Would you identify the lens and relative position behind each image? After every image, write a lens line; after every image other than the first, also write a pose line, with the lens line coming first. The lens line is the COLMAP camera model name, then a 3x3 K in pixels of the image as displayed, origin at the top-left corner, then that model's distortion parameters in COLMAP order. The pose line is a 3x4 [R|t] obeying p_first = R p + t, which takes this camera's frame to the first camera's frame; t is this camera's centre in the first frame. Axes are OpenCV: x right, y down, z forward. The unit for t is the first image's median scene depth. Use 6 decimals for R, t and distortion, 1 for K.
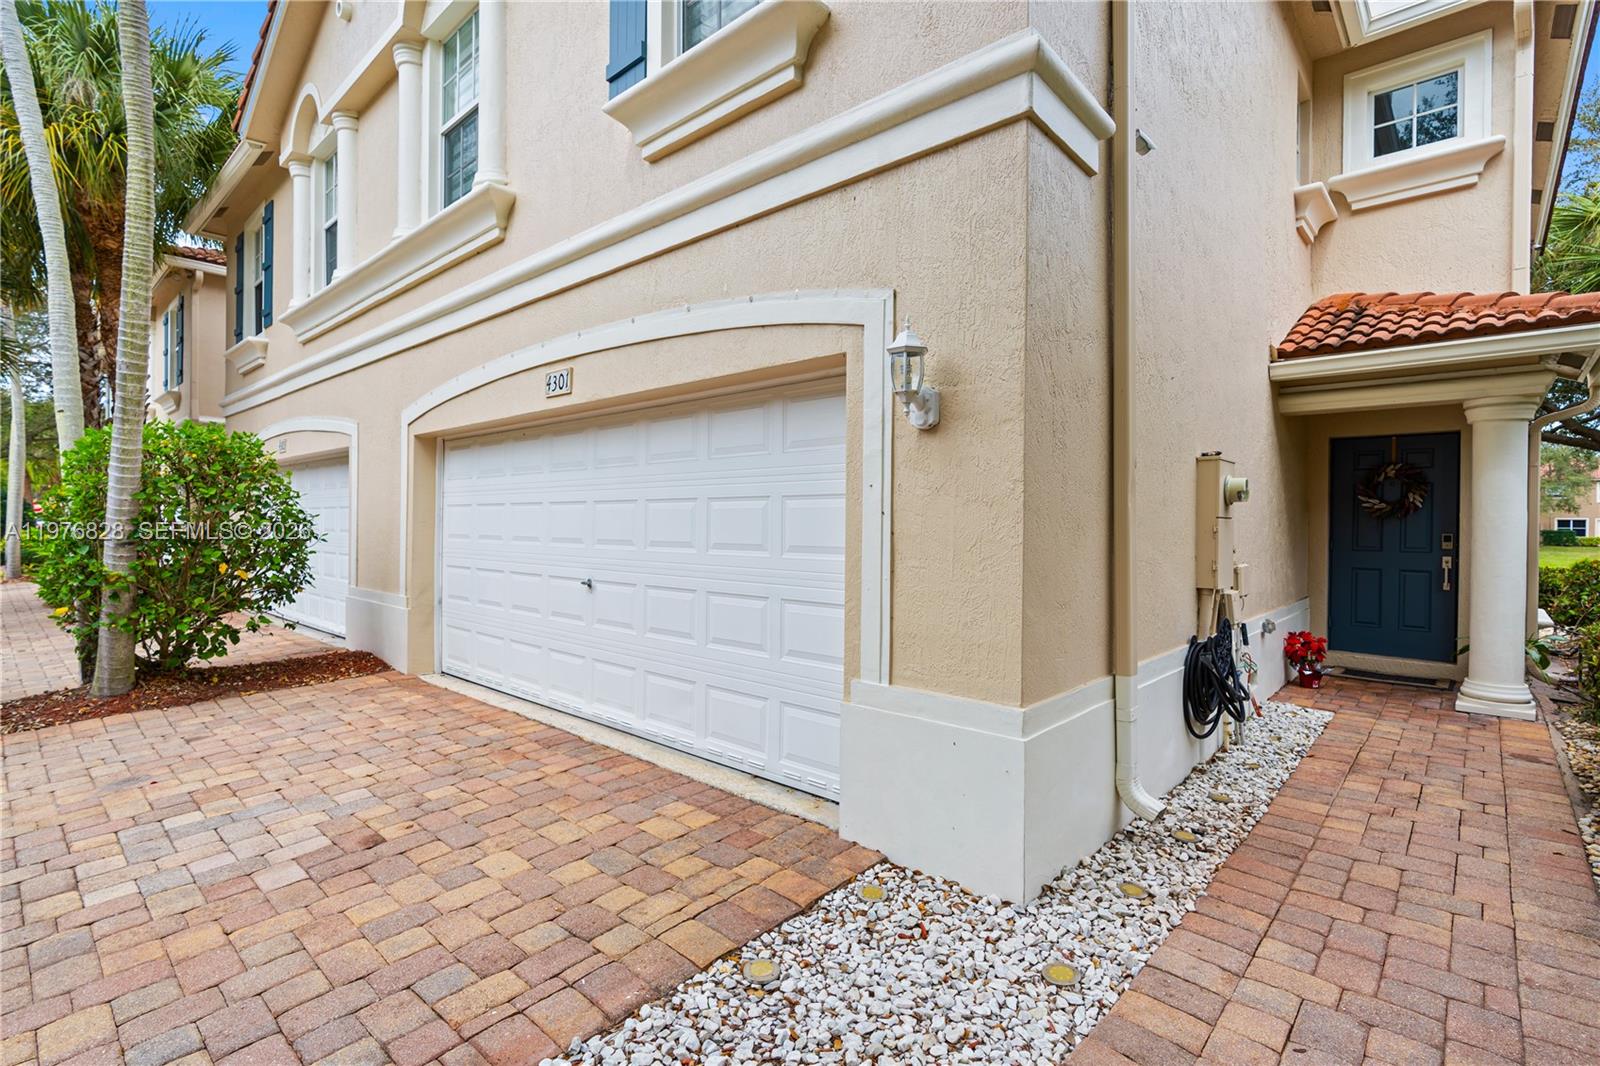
lens RADIAL K [[724.1, 0, 829.0], [0, 724.1, 520.5], [0, 0, 1]] dist [-0.008662, 0.002426]
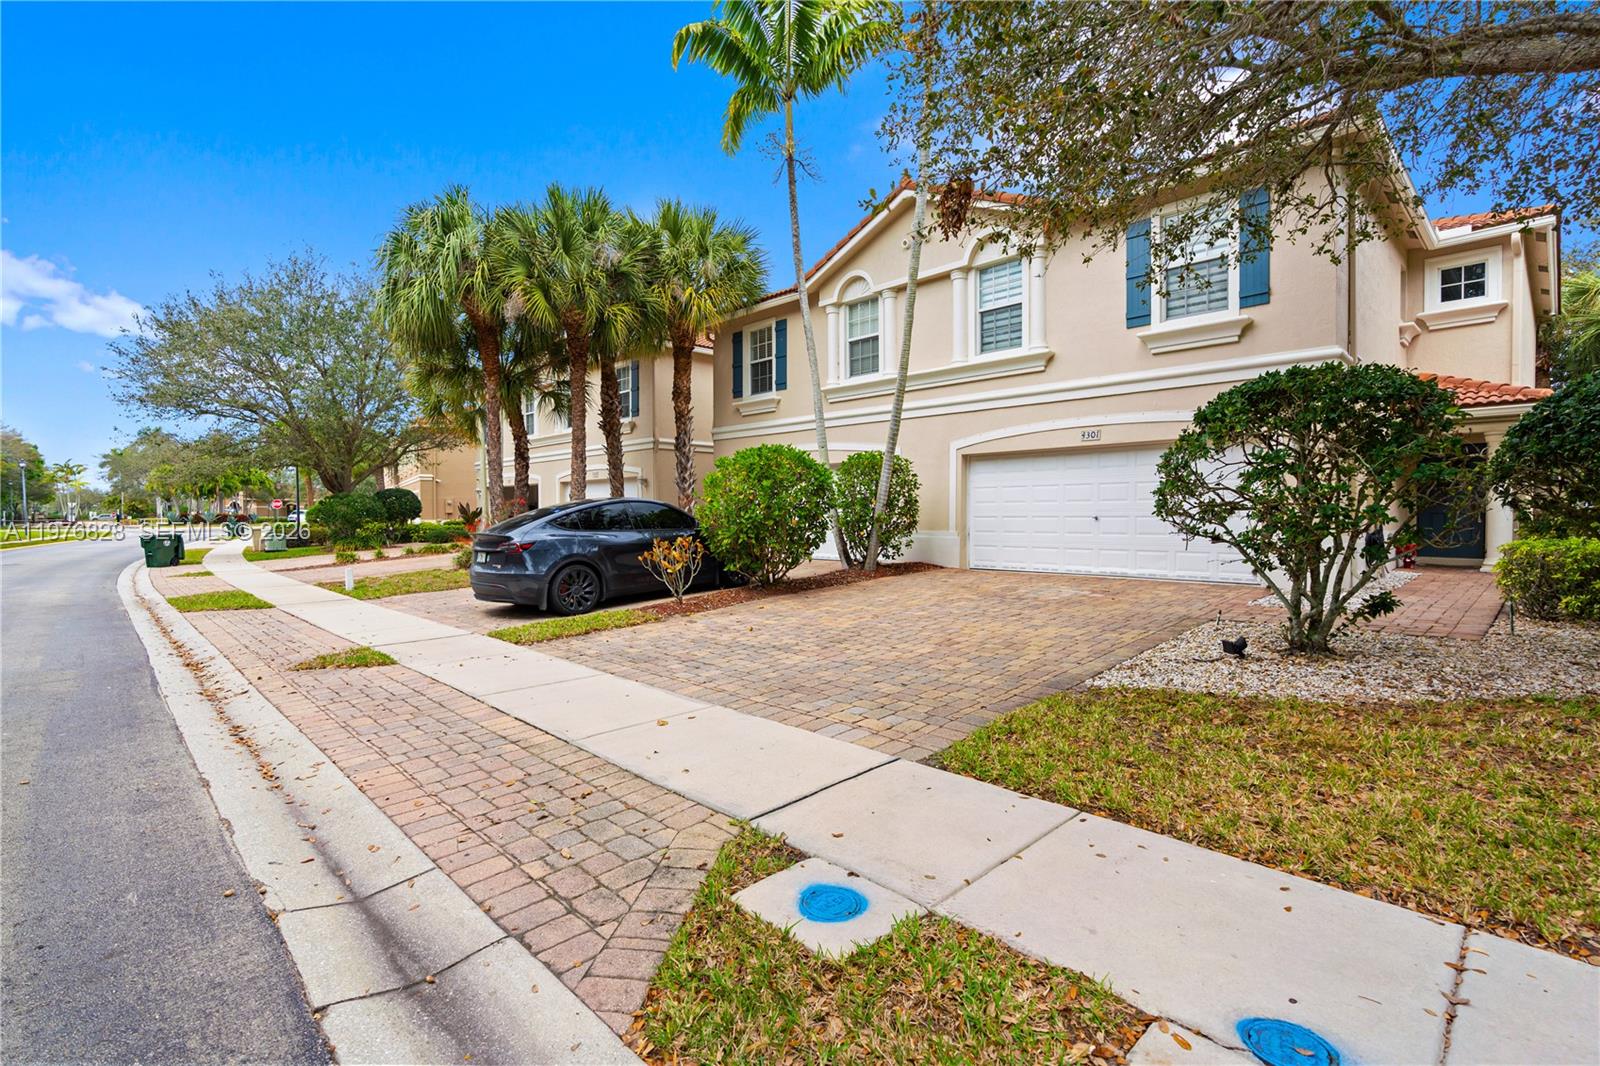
lens RADIAL K [[724.1, 0, 823.7], [0, 724.1, 521.2], [0, 0, 1]] dist [-0.008662, 0.002426]
pose [[0.997817, -0.011491, -0.065036, -0.841700], [0.012393, 0.999832, 0.013480, 0.042936], [0.064870, -0.014256, 0.997792, -1.129500]]
